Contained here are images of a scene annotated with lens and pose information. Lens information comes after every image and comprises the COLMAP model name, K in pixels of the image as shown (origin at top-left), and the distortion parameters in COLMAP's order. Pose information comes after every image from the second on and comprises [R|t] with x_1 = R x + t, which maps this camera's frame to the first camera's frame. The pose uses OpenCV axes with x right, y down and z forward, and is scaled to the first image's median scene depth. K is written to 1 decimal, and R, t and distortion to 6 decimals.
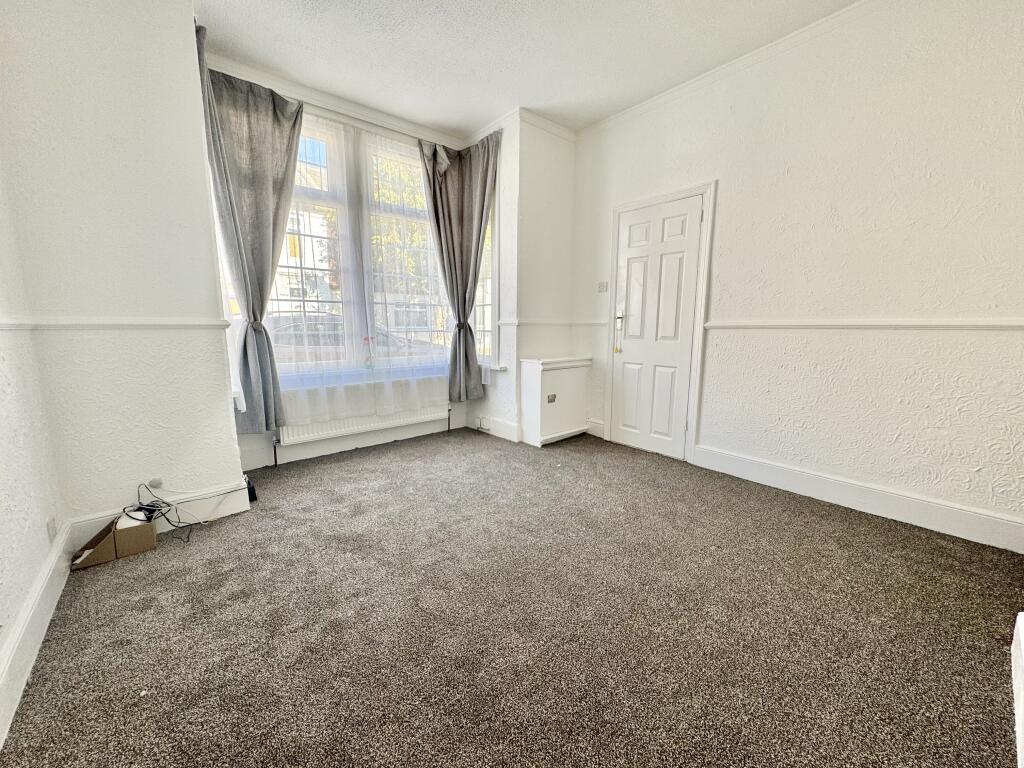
lens RADIAL K [[411.0, 0, 508.6], [0, 411.0, 386.6], [0, 0, 1]] dist [0.001144, 0.000286]
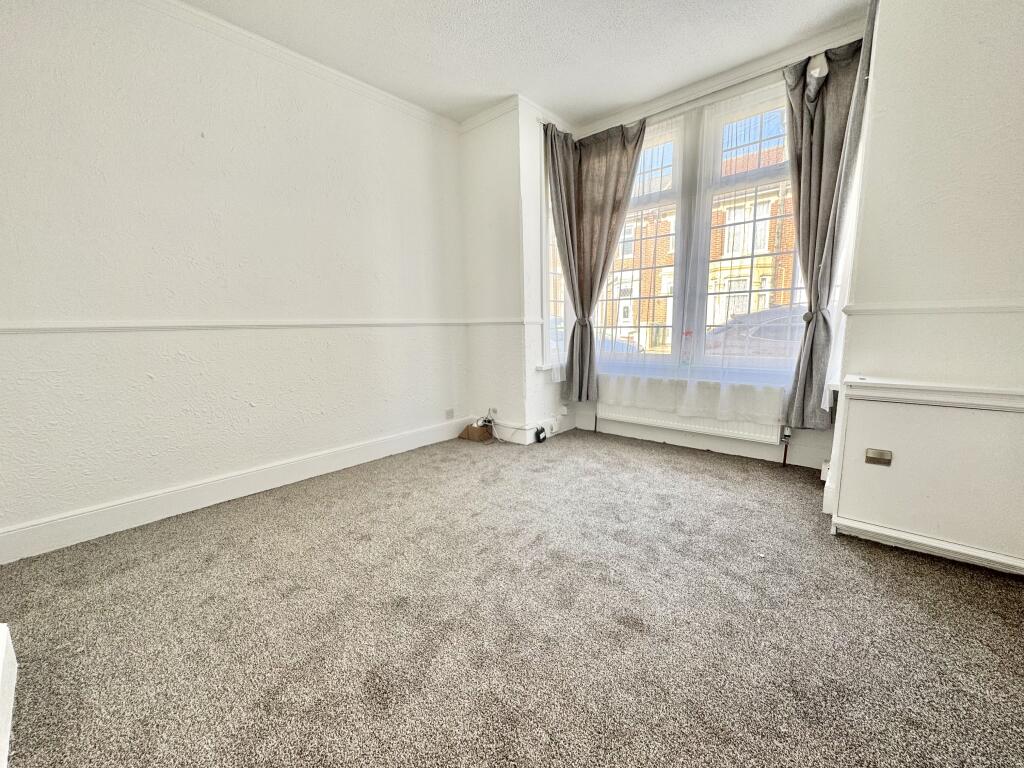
lens RADIAL K [[411.0, 0, 508.6], [0, 411.0, 386.6], [0, 0, 1]] dist [0.001144, 0.000286]
pose [[0.133013, 0.150586, -0.979608, 0.600714], [-0.126066, 0.982933, 0.133980, -0.078108], [0.983064, 0.105674, 0.149727, 0.512693]]
